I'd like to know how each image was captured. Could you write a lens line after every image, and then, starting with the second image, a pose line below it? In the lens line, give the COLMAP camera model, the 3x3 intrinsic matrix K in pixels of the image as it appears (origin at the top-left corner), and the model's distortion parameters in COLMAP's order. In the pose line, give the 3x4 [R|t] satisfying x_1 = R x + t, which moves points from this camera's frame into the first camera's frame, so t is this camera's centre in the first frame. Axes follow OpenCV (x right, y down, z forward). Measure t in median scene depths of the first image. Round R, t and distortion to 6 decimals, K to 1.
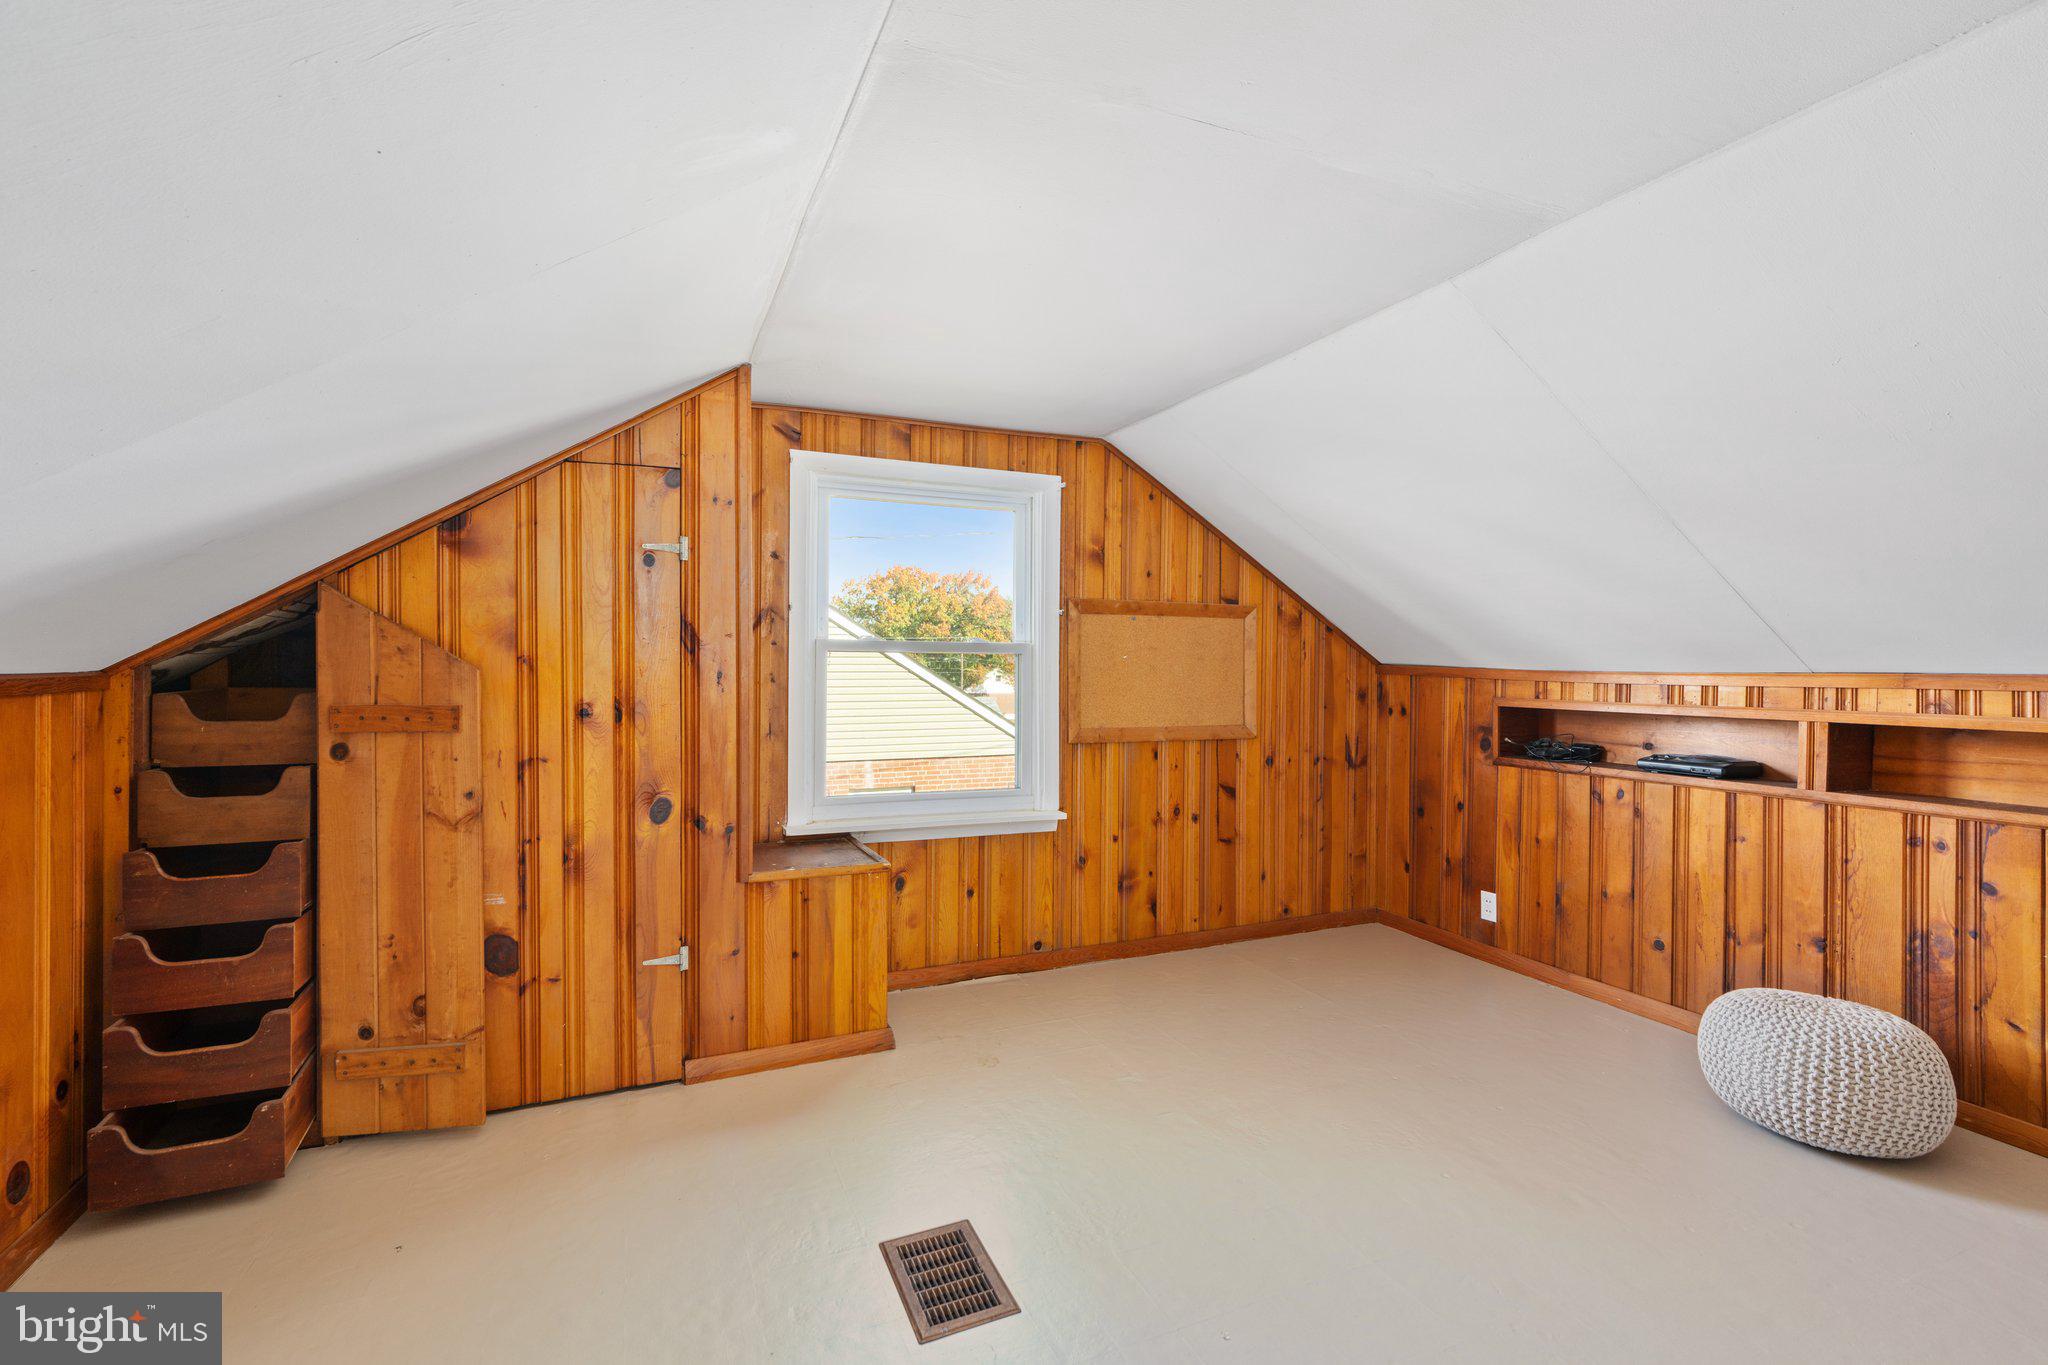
lens RADIAL K [[933.8, 0, 1016.9], [0, 933.8, 658.9], [0, 0, 1]] dist [-0.012607, 0.010504]
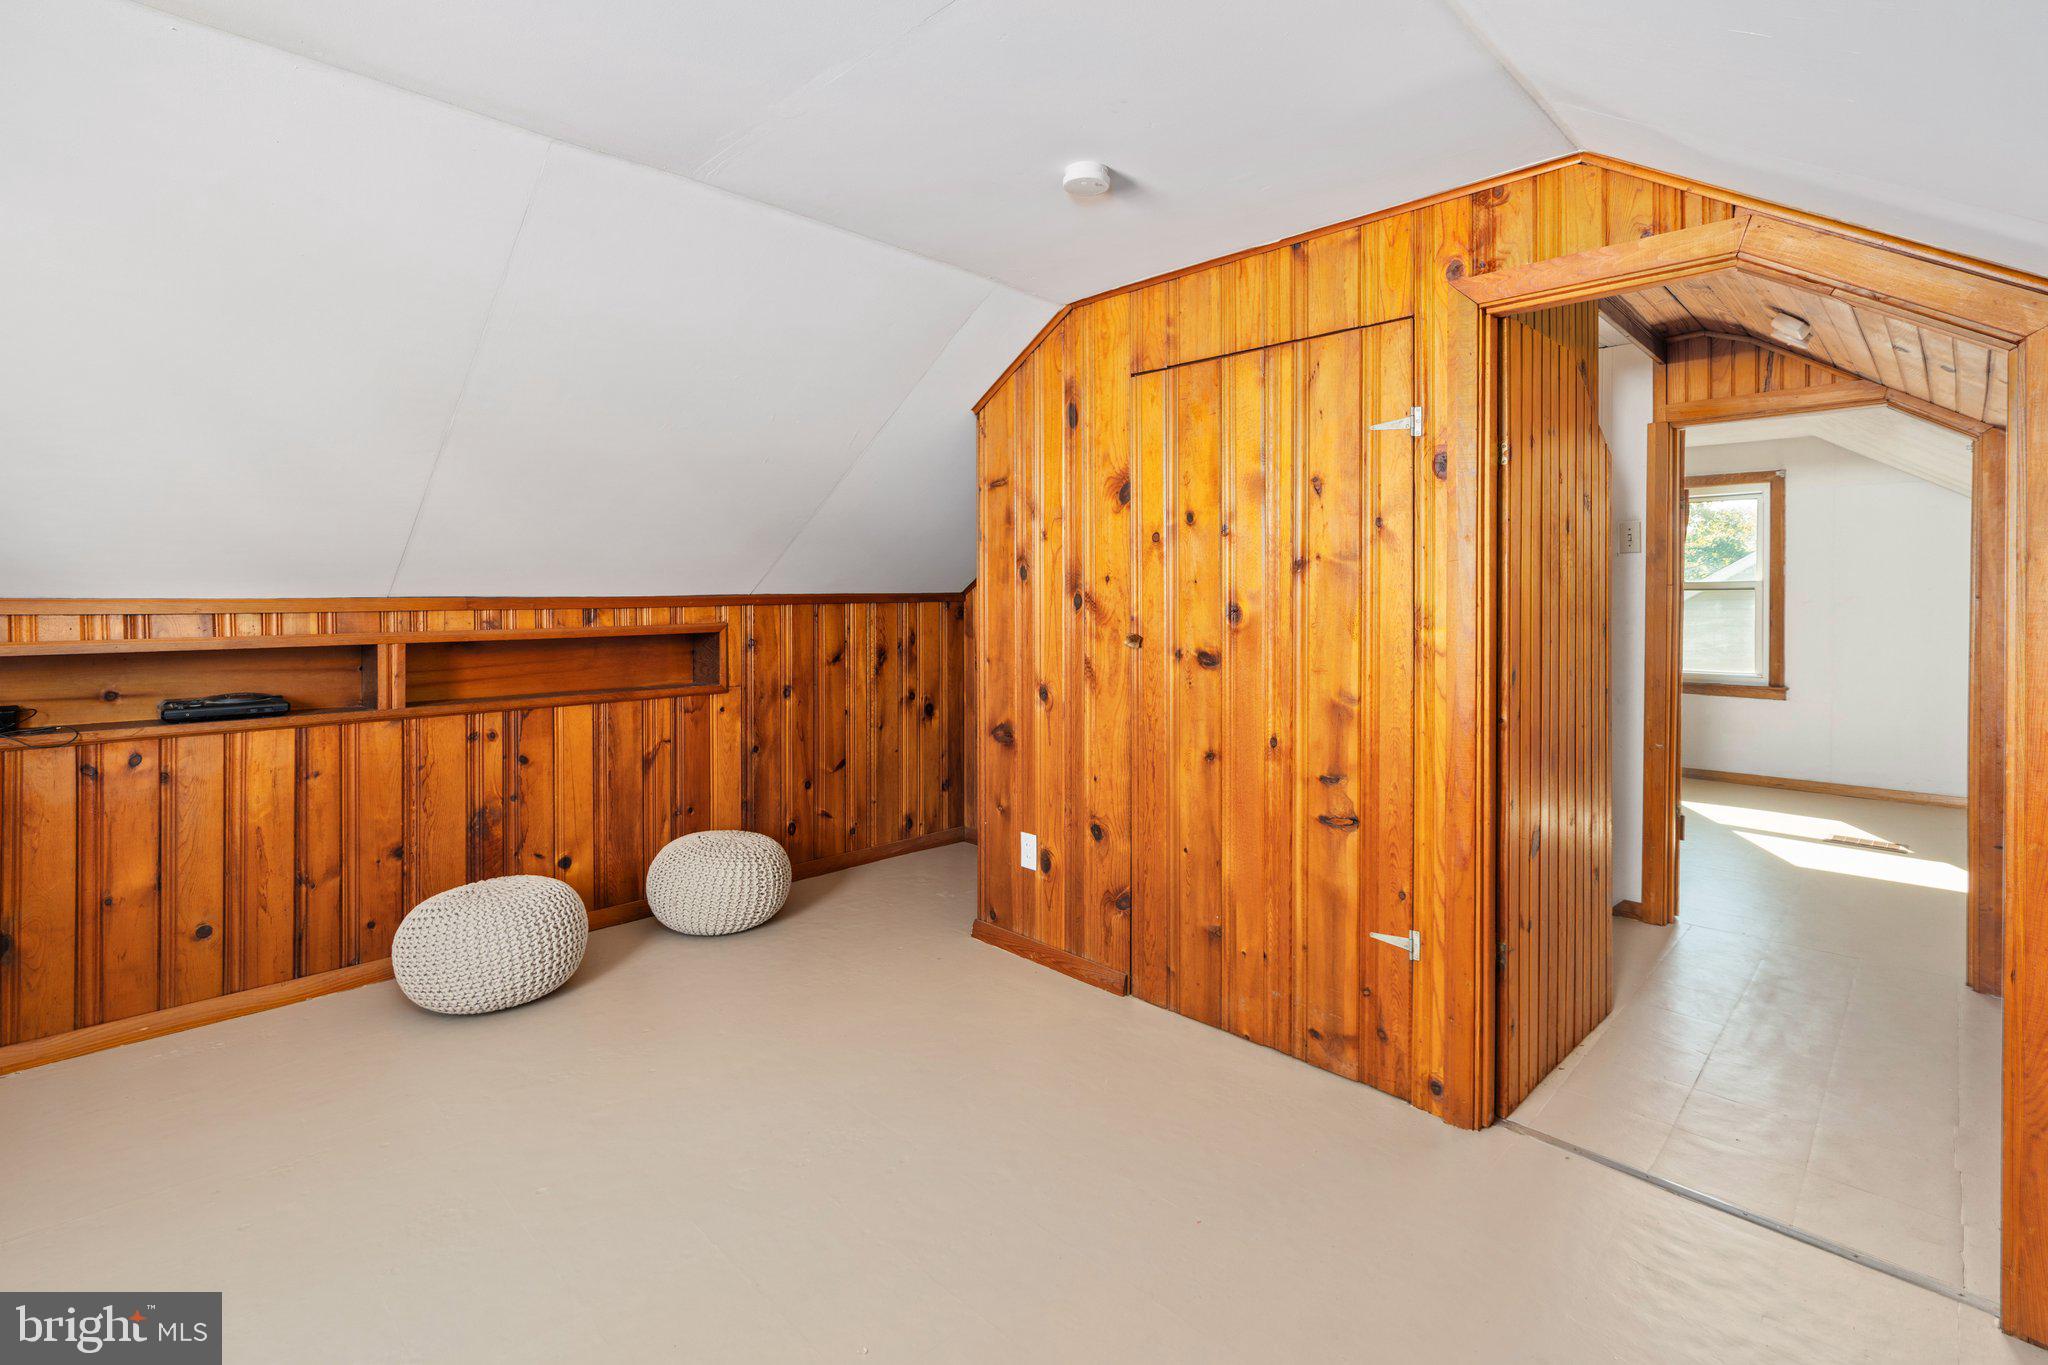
lens RADIAL K [[932.9, 0, 1021.4], [0, 932.9, 592.9], [0, 0, 1]] dist [-0.001440, -0.000131]
pose [[-0.371415, -0.004274, 0.928457, -0.357159], [-0.007772, 0.999969, 0.001495, 0.002887], [-0.928434, -0.006661, -0.371436, 0.679921]]
